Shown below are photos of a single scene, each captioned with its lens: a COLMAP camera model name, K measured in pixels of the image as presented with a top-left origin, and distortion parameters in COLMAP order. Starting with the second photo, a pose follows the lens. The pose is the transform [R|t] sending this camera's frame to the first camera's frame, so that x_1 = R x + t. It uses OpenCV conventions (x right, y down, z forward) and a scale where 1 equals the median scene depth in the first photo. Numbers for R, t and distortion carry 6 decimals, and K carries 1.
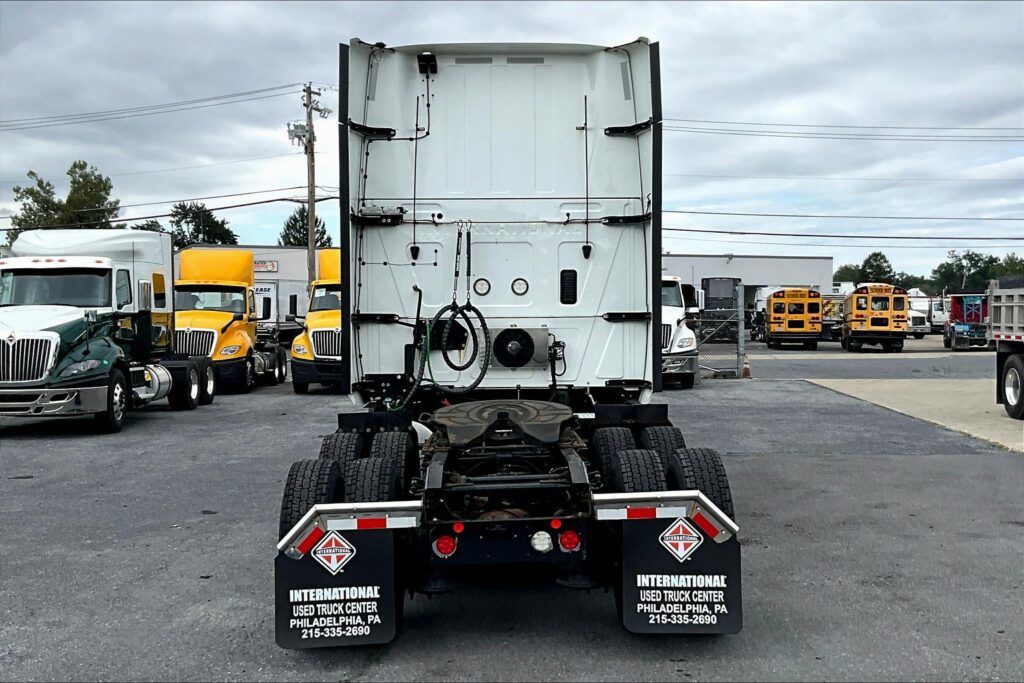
lens RADIAL K [[1178.8, 0, 498.1], [0, 1178.8, 356.7], [0, 0, 1]] dist [0.114496, -0.002758]
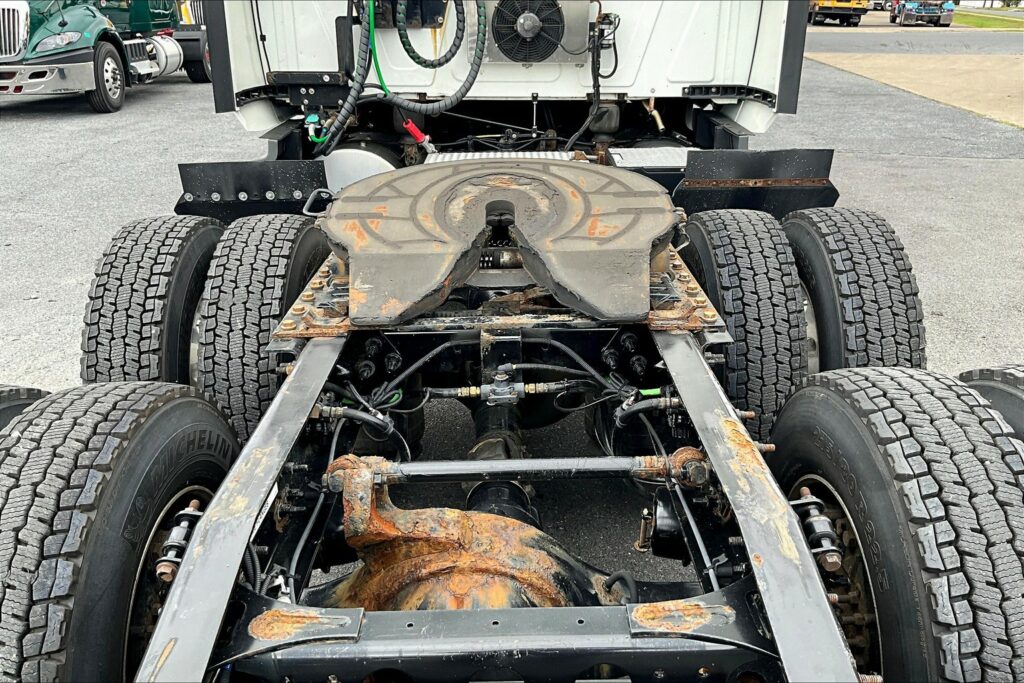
lens RADIAL K [[839.1, 0, 514.7], [0, 839.1, 349.6], [0, 0, 1]] dist [0.086135, -0.161094]
pose [[0.999968, 0.007693, 0.002310, 0.006990], [-0.008011, 0.934428, 0.356062, -0.006696], [0.000581, -0.356069, 0.934459, 0.560163]]
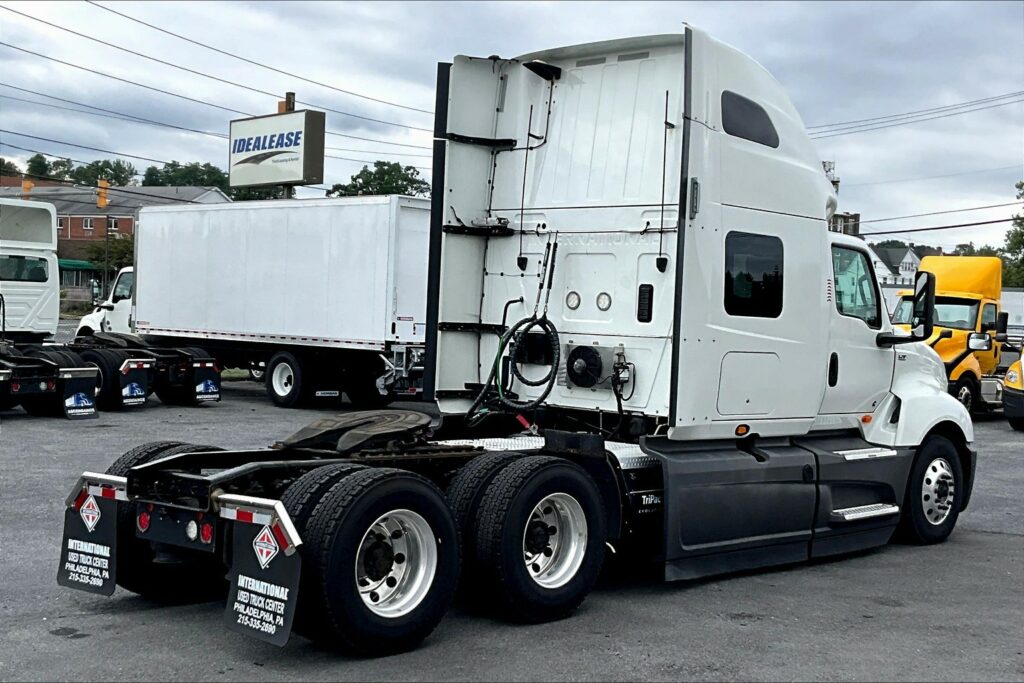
lens RADIAL K [[1361.1, 0, 498.2], [0, 1361.1, 338.2], [0, 0, 1]] dist [0.114881, -0.058998]
pose [[0.708371, 0.049437, -0.704107, 0.716058], [-0.069079, 0.997611, 0.000548, -0.025662], [0.702452, 0.048251, 0.710094, 0.187067]]
